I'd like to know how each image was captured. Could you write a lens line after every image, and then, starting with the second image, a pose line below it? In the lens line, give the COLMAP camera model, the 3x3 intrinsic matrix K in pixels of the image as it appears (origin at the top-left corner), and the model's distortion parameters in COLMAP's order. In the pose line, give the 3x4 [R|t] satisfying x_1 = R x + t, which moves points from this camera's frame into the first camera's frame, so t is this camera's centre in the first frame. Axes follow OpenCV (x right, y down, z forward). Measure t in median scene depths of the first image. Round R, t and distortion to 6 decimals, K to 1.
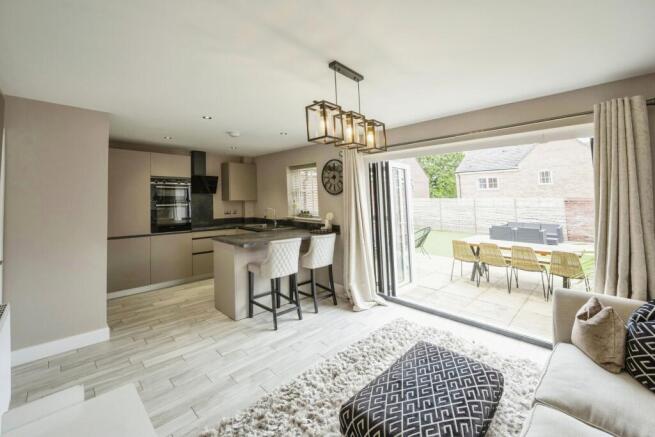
lens RADIAL K [[268.8, 0, 330.0], [0, 268.8, 199.6], [0, 0, 1]] dist [0.000406, 0.000027]
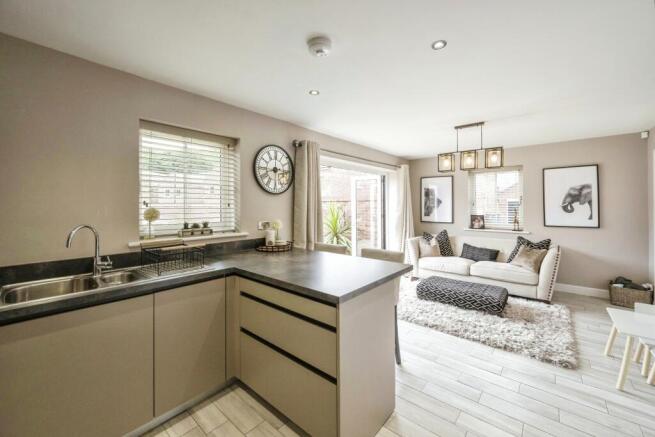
lens RADIAL K [[266.8, 0, 327.5], [0, 266.8, 218.5], [0, 0, 1]] dist [-0.000393, -0.000077]
pose [[-0.058987, -0.057715, 0.996589, -0.605192], [0.000993, 0.998323, 0.057874, 0.005299], [-0.998258, 0.004403, -0.058831, 0.795041]]
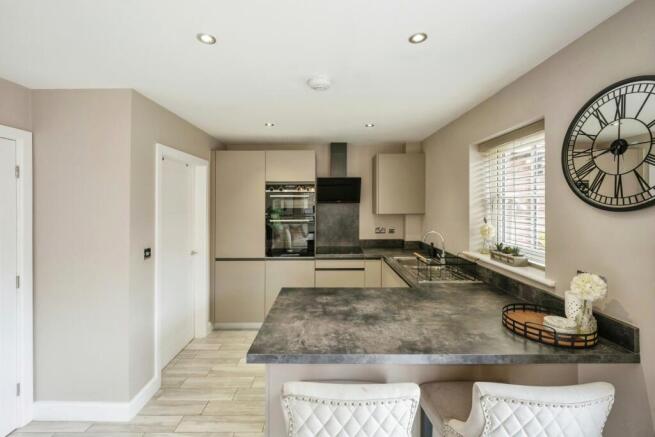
lens RADIAL K [[269.0, 0, 327.5], [0, 269.0, 218.5], [0, 0, 1]] dist [-0.012258, -0.000146]
pose [[0.698249, 0.034213, -0.715037, 0.003939], [0.003202, 0.998698, 0.050912, -0.020954], [0.715848, -0.037838, 0.697230, 0.535263]]
